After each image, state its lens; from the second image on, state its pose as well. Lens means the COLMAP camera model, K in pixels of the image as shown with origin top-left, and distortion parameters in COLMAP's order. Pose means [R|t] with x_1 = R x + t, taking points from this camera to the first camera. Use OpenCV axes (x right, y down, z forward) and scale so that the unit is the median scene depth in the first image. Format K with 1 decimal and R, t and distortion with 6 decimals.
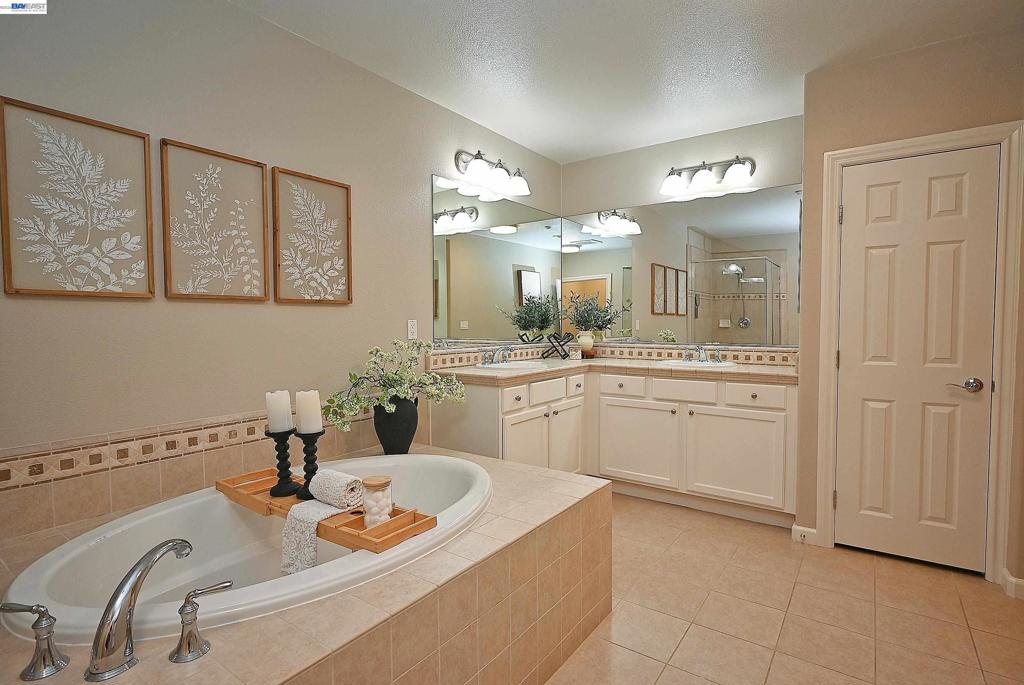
lens RADIAL K [[506.8, 0, 519.1], [0, 506.8, 337.3], [0, 0, 1]] dist [-0.010408, 0.005313]
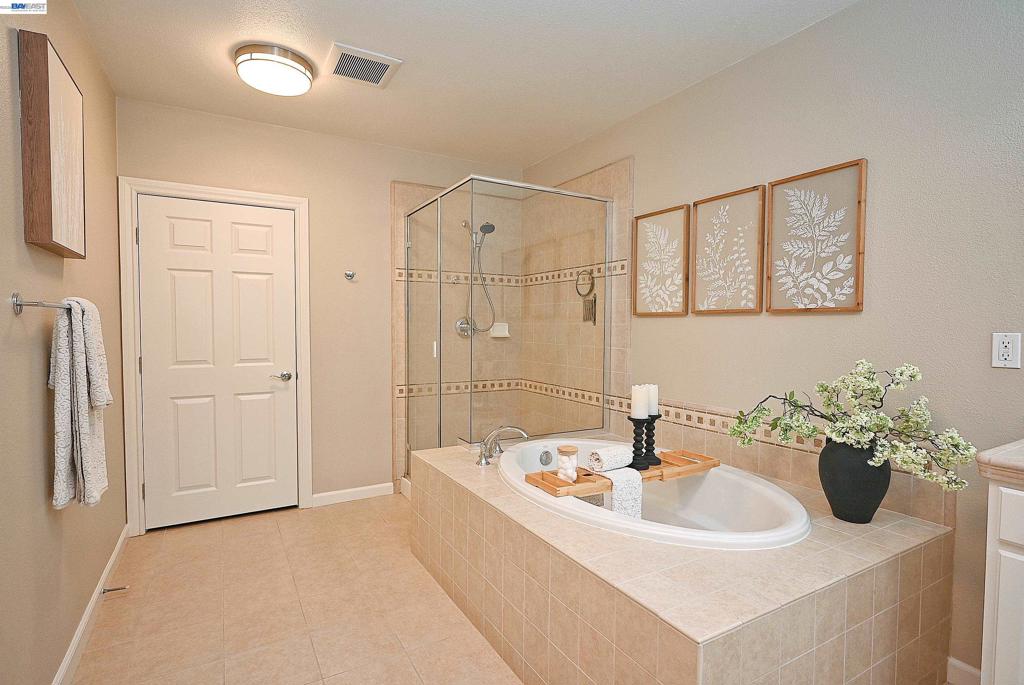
lens RADIAL K [[506.8, 0, 515.4], [0, 506.8, 347.0], [0, 0, 1]] dist [-0.010408, 0.005313]
pose [[-0.419327, 0.030156, -0.907334, 0.644930], [-0.042261, 0.997716, 0.052691, -0.031369], [0.906851, 0.060440, -0.417095, 0.919152]]
